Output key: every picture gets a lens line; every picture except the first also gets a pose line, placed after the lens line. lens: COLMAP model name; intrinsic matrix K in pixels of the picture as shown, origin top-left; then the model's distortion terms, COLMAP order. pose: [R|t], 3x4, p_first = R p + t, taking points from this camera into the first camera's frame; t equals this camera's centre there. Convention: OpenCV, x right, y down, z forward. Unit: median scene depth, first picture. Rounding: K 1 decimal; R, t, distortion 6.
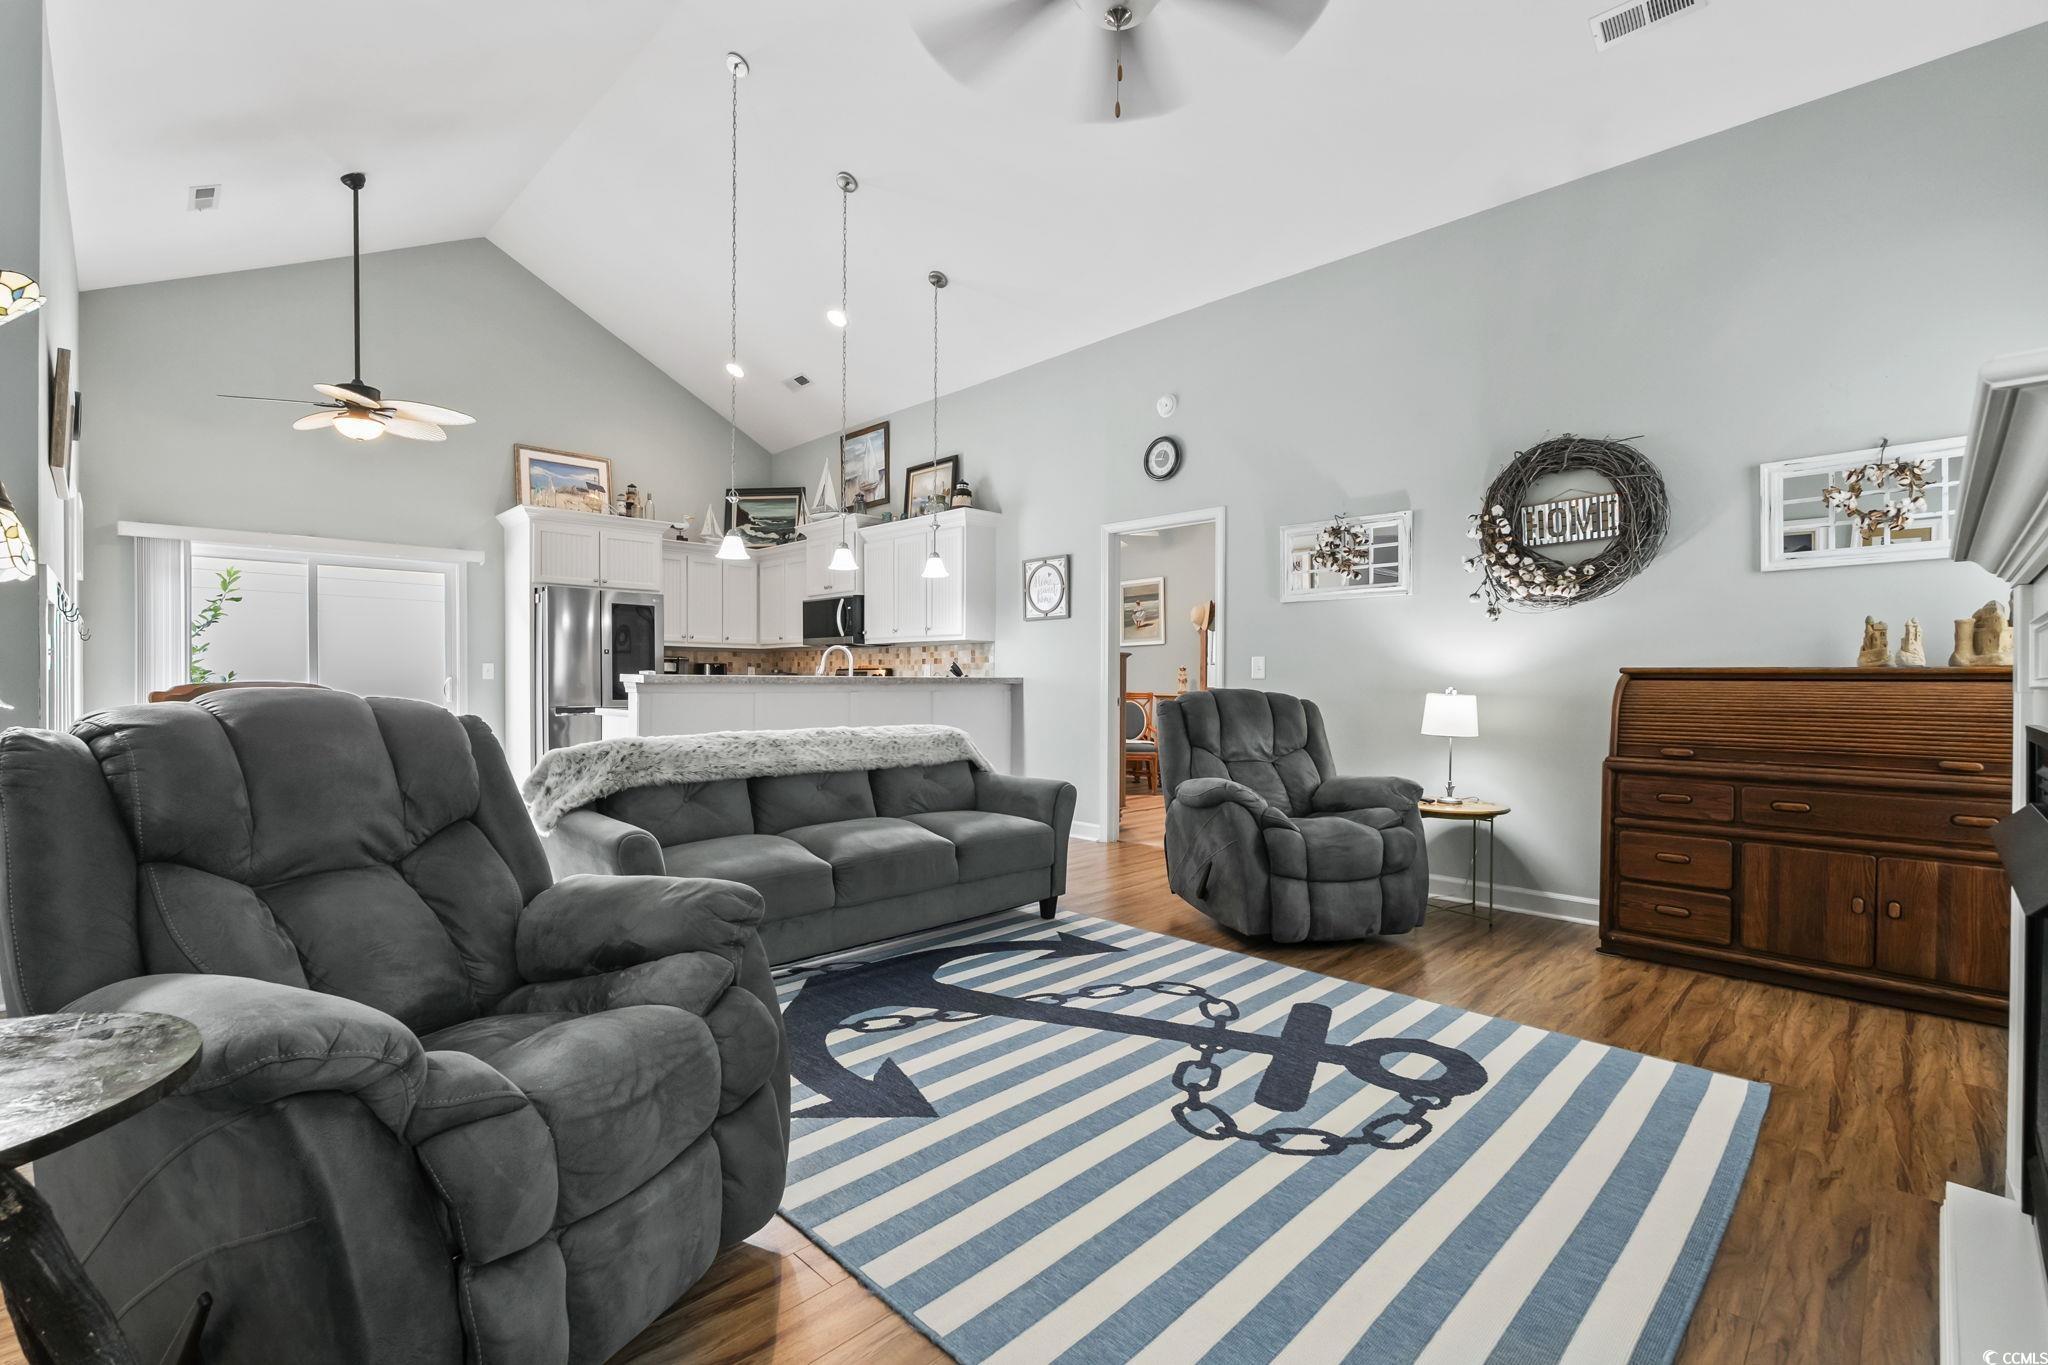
lens RADIAL K [[904.3, 0, 1015.5], [0, 904.3, 676.1], [0, 0, 1]] dist [-0.000764, 0.000060]
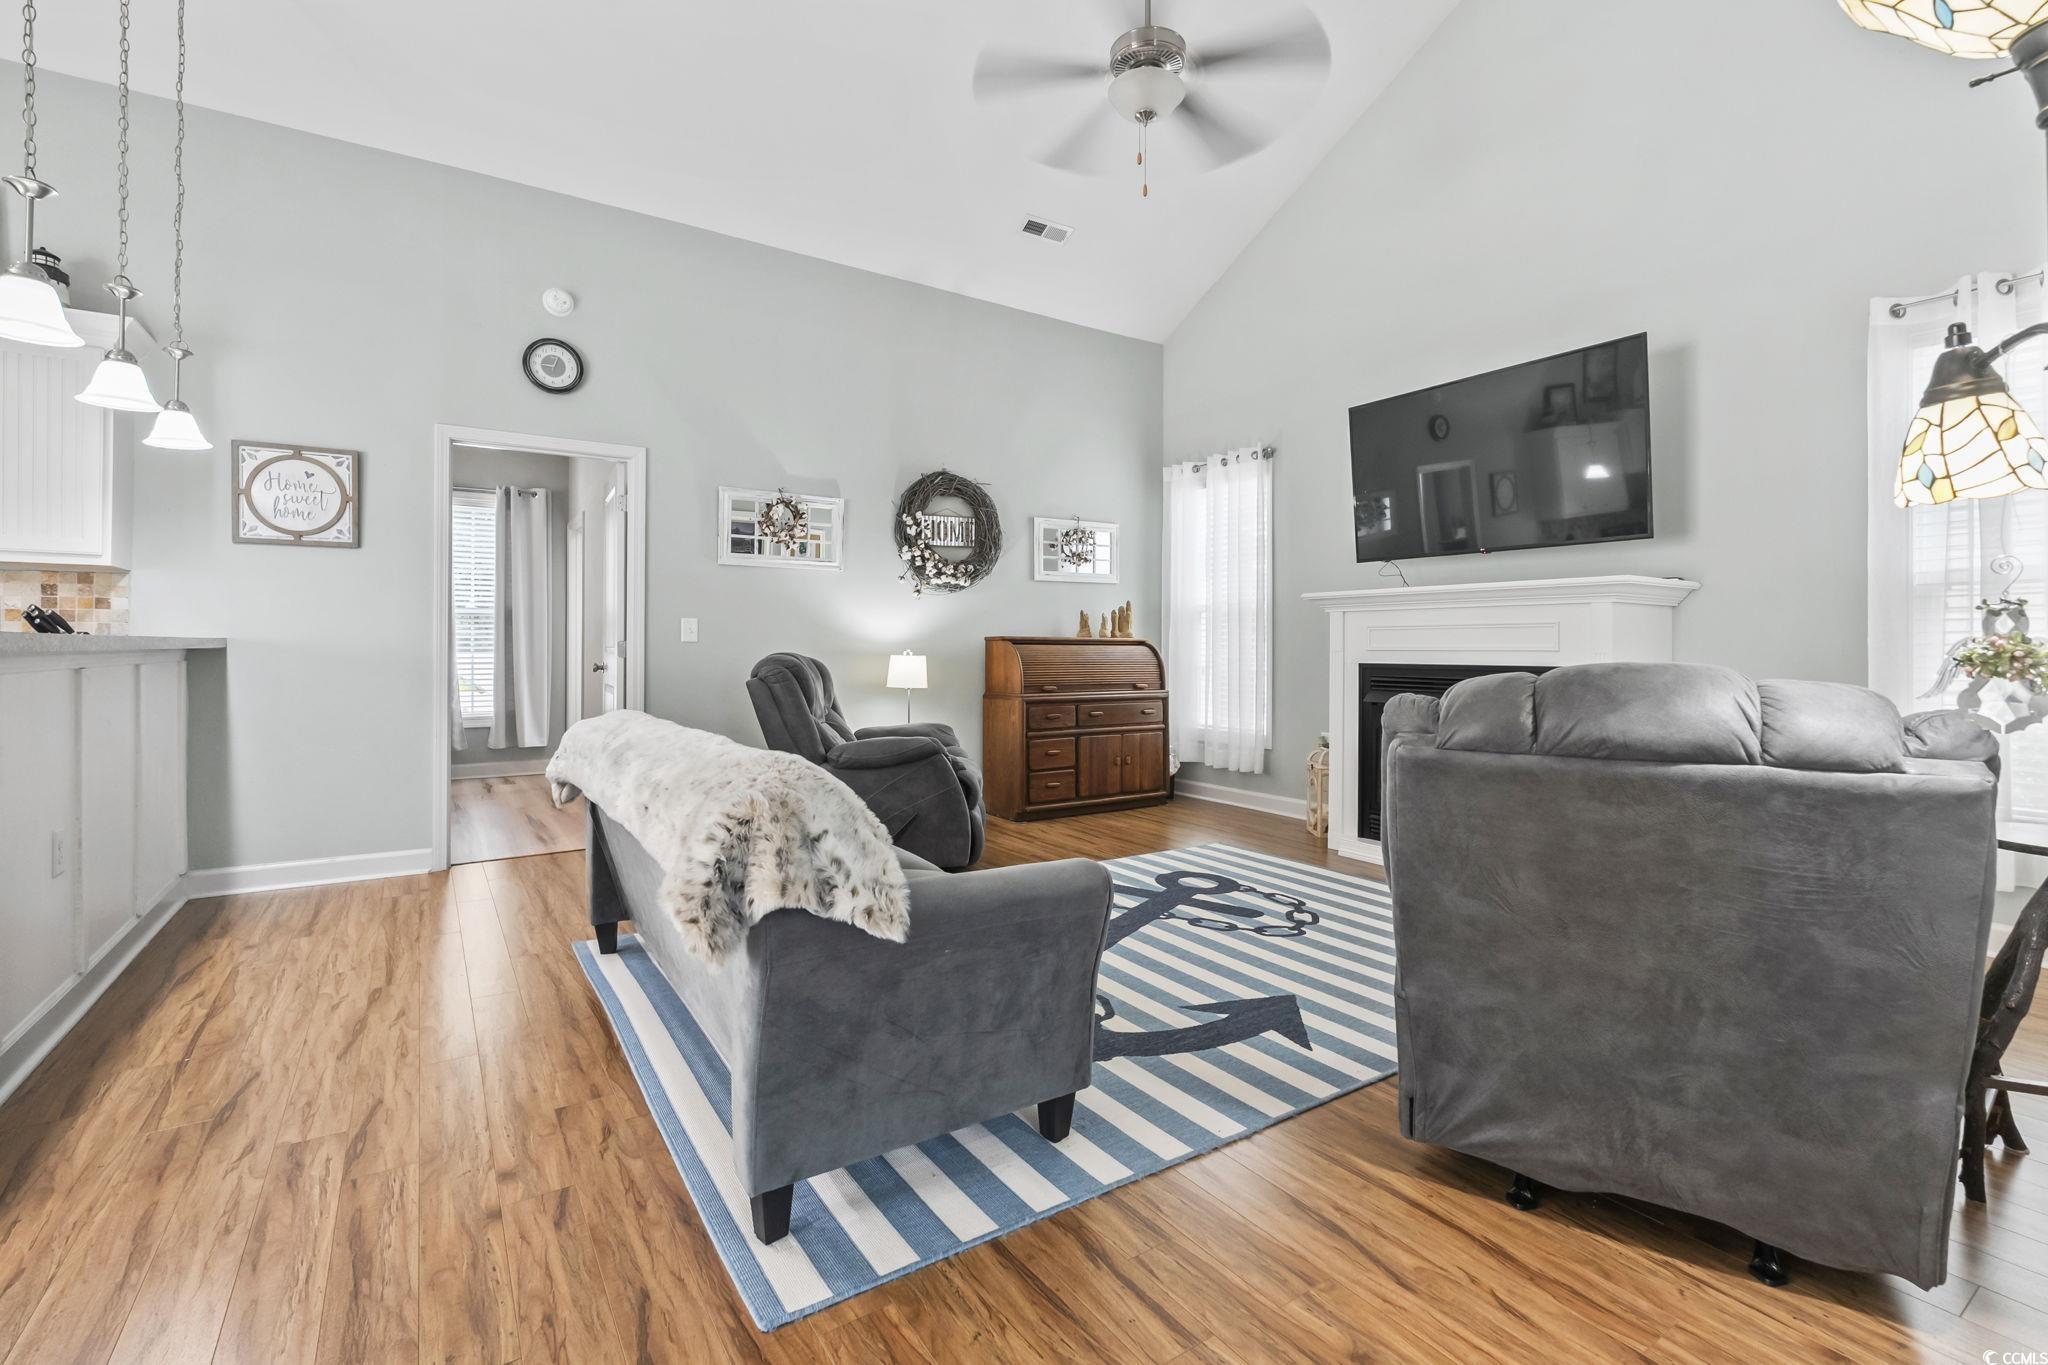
lens RADIAL K [[911.1, 0, 1021.6], [0, 911.1, 637.5], [0, 0, 1]] dist [-0.002566, -0.000937]
pose [[0.195597, 0.003298, 0.980679, -0.490275], [-0.009591, 0.999953, -0.001450, -0.003156], [-0.980638, -0.009122, 0.195619, 0.391653]]
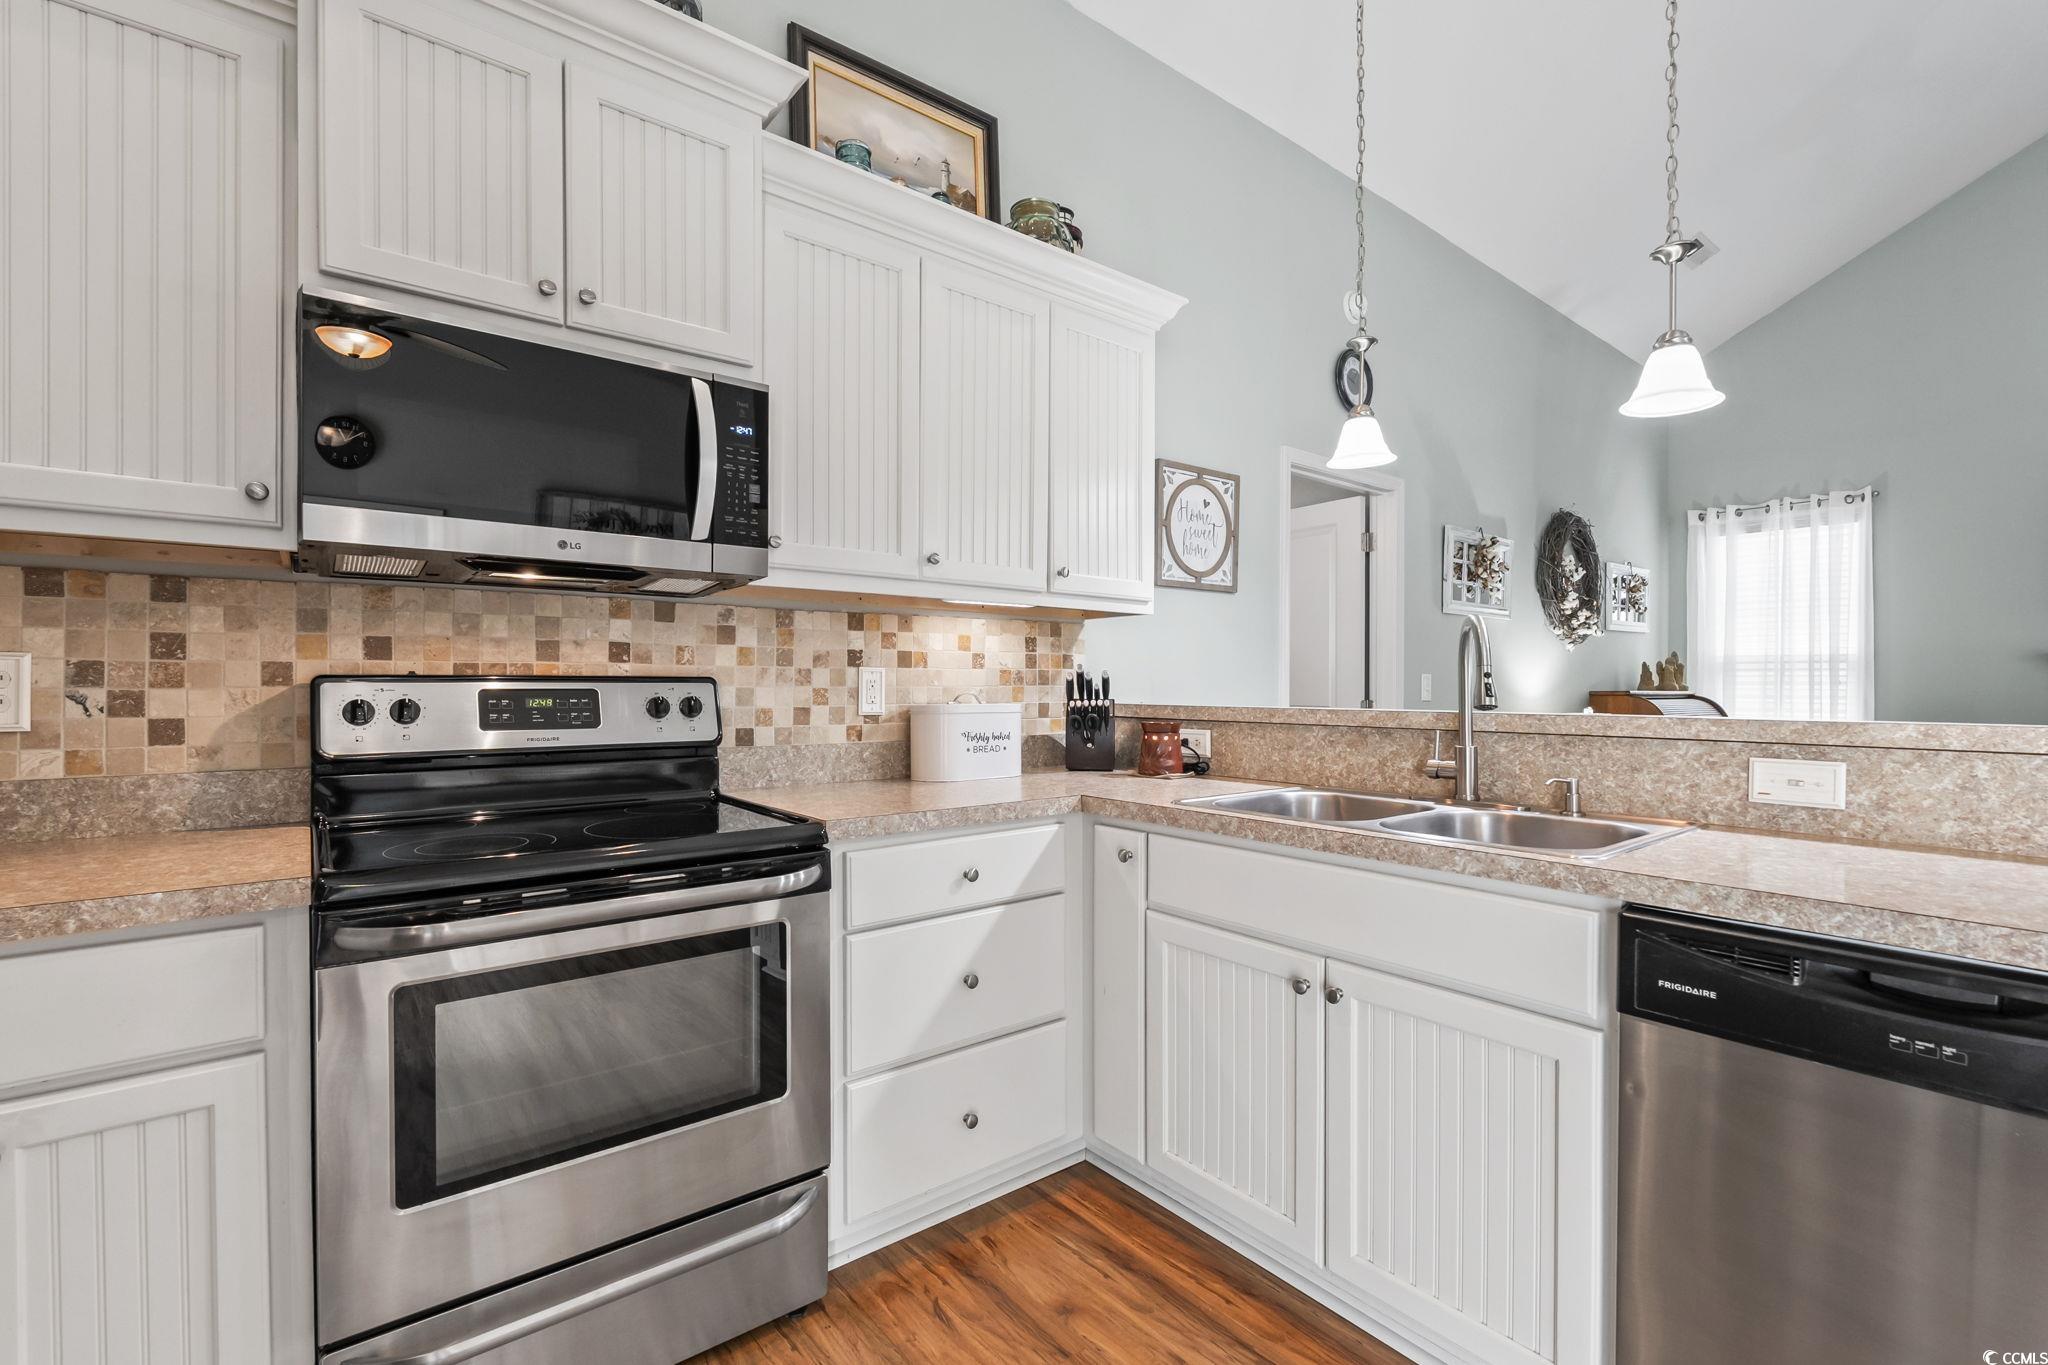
lens RADIAL K [[896.6, 0, 1013.8], [0, 896.6, 689.1], [0, 0, 1]] dist [-0.002986, -0.000307]
pose [[0.115890, -0.006288, 0.993242, -0.490828], [-0.005705, 0.999959, 0.006996, -0.009149], [-0.993246, -0.006477, 0.115850, 1.057938]]
